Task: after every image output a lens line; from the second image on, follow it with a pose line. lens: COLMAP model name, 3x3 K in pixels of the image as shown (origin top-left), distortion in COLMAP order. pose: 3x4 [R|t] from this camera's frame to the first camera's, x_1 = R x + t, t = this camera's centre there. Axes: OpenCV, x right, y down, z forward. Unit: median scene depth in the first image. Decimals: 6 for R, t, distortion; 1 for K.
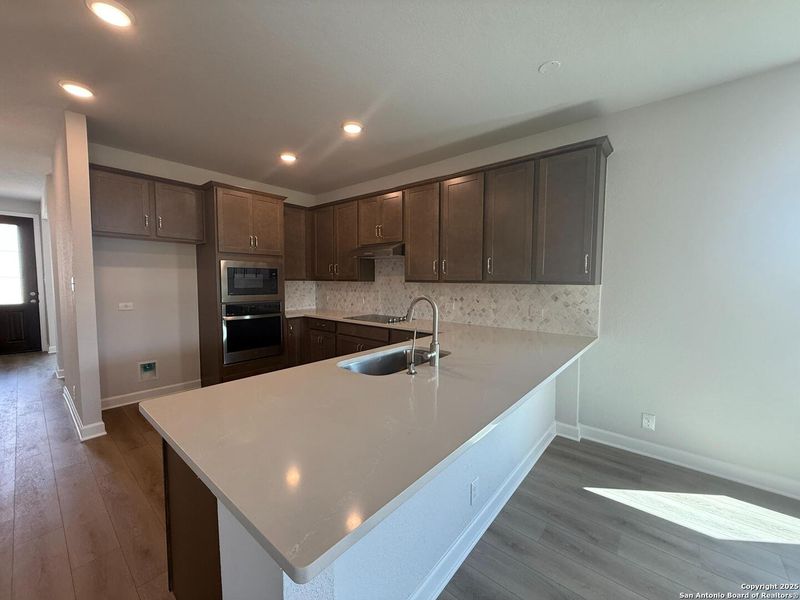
lens RADIAL K [[322.2, 0, 399.2], [0, 322.2, 297.7], [0, 0, 1]] dist [0.010567, -0.000066]
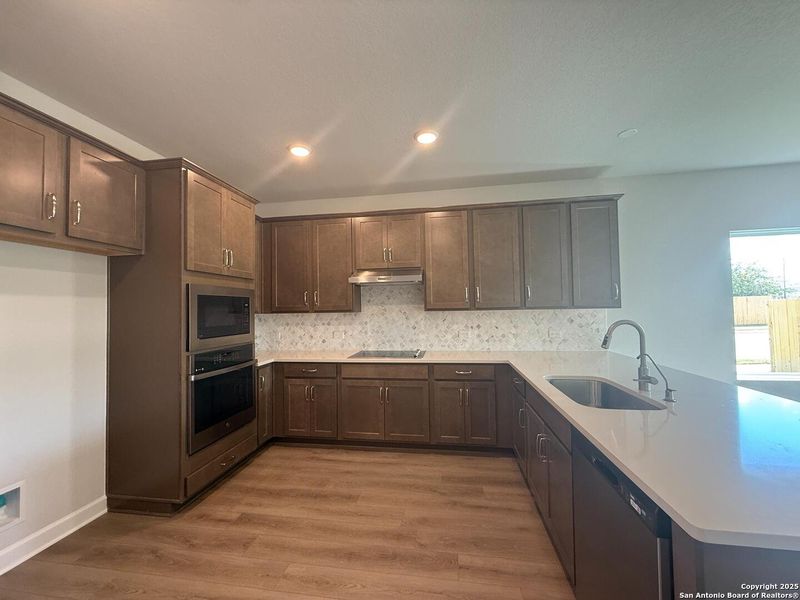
lens RADIAL K [[322.2, 0, 399.2], [0, 322.2, 297.7], [0, 0, 1]] dist [0.010567, -0.000066]
pose [[0.852599, -0.002768, 0.522558, -0.514028], [0.053107, 0.995268, -0.081376, -0.015127], [-0.519860, 0.097132, 0.848711, 0.249399]]
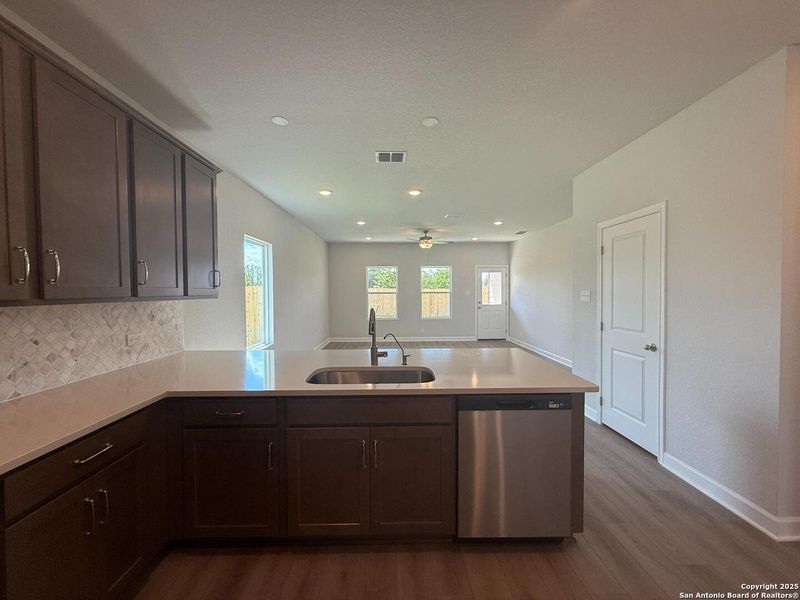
lens RADIAL K [[322.2, 0, 399.2], [0, 322.2, 297.7], [0, 0, 1]] dist [0.010567, -0.000066]
pose [[-0.657927, -0.012508, 0.752978, -0.420735], [0.052600, 0.996657, 0.062516, -0.050512], [-0.751243, 0.080738, -0.655069, 0.827277]]
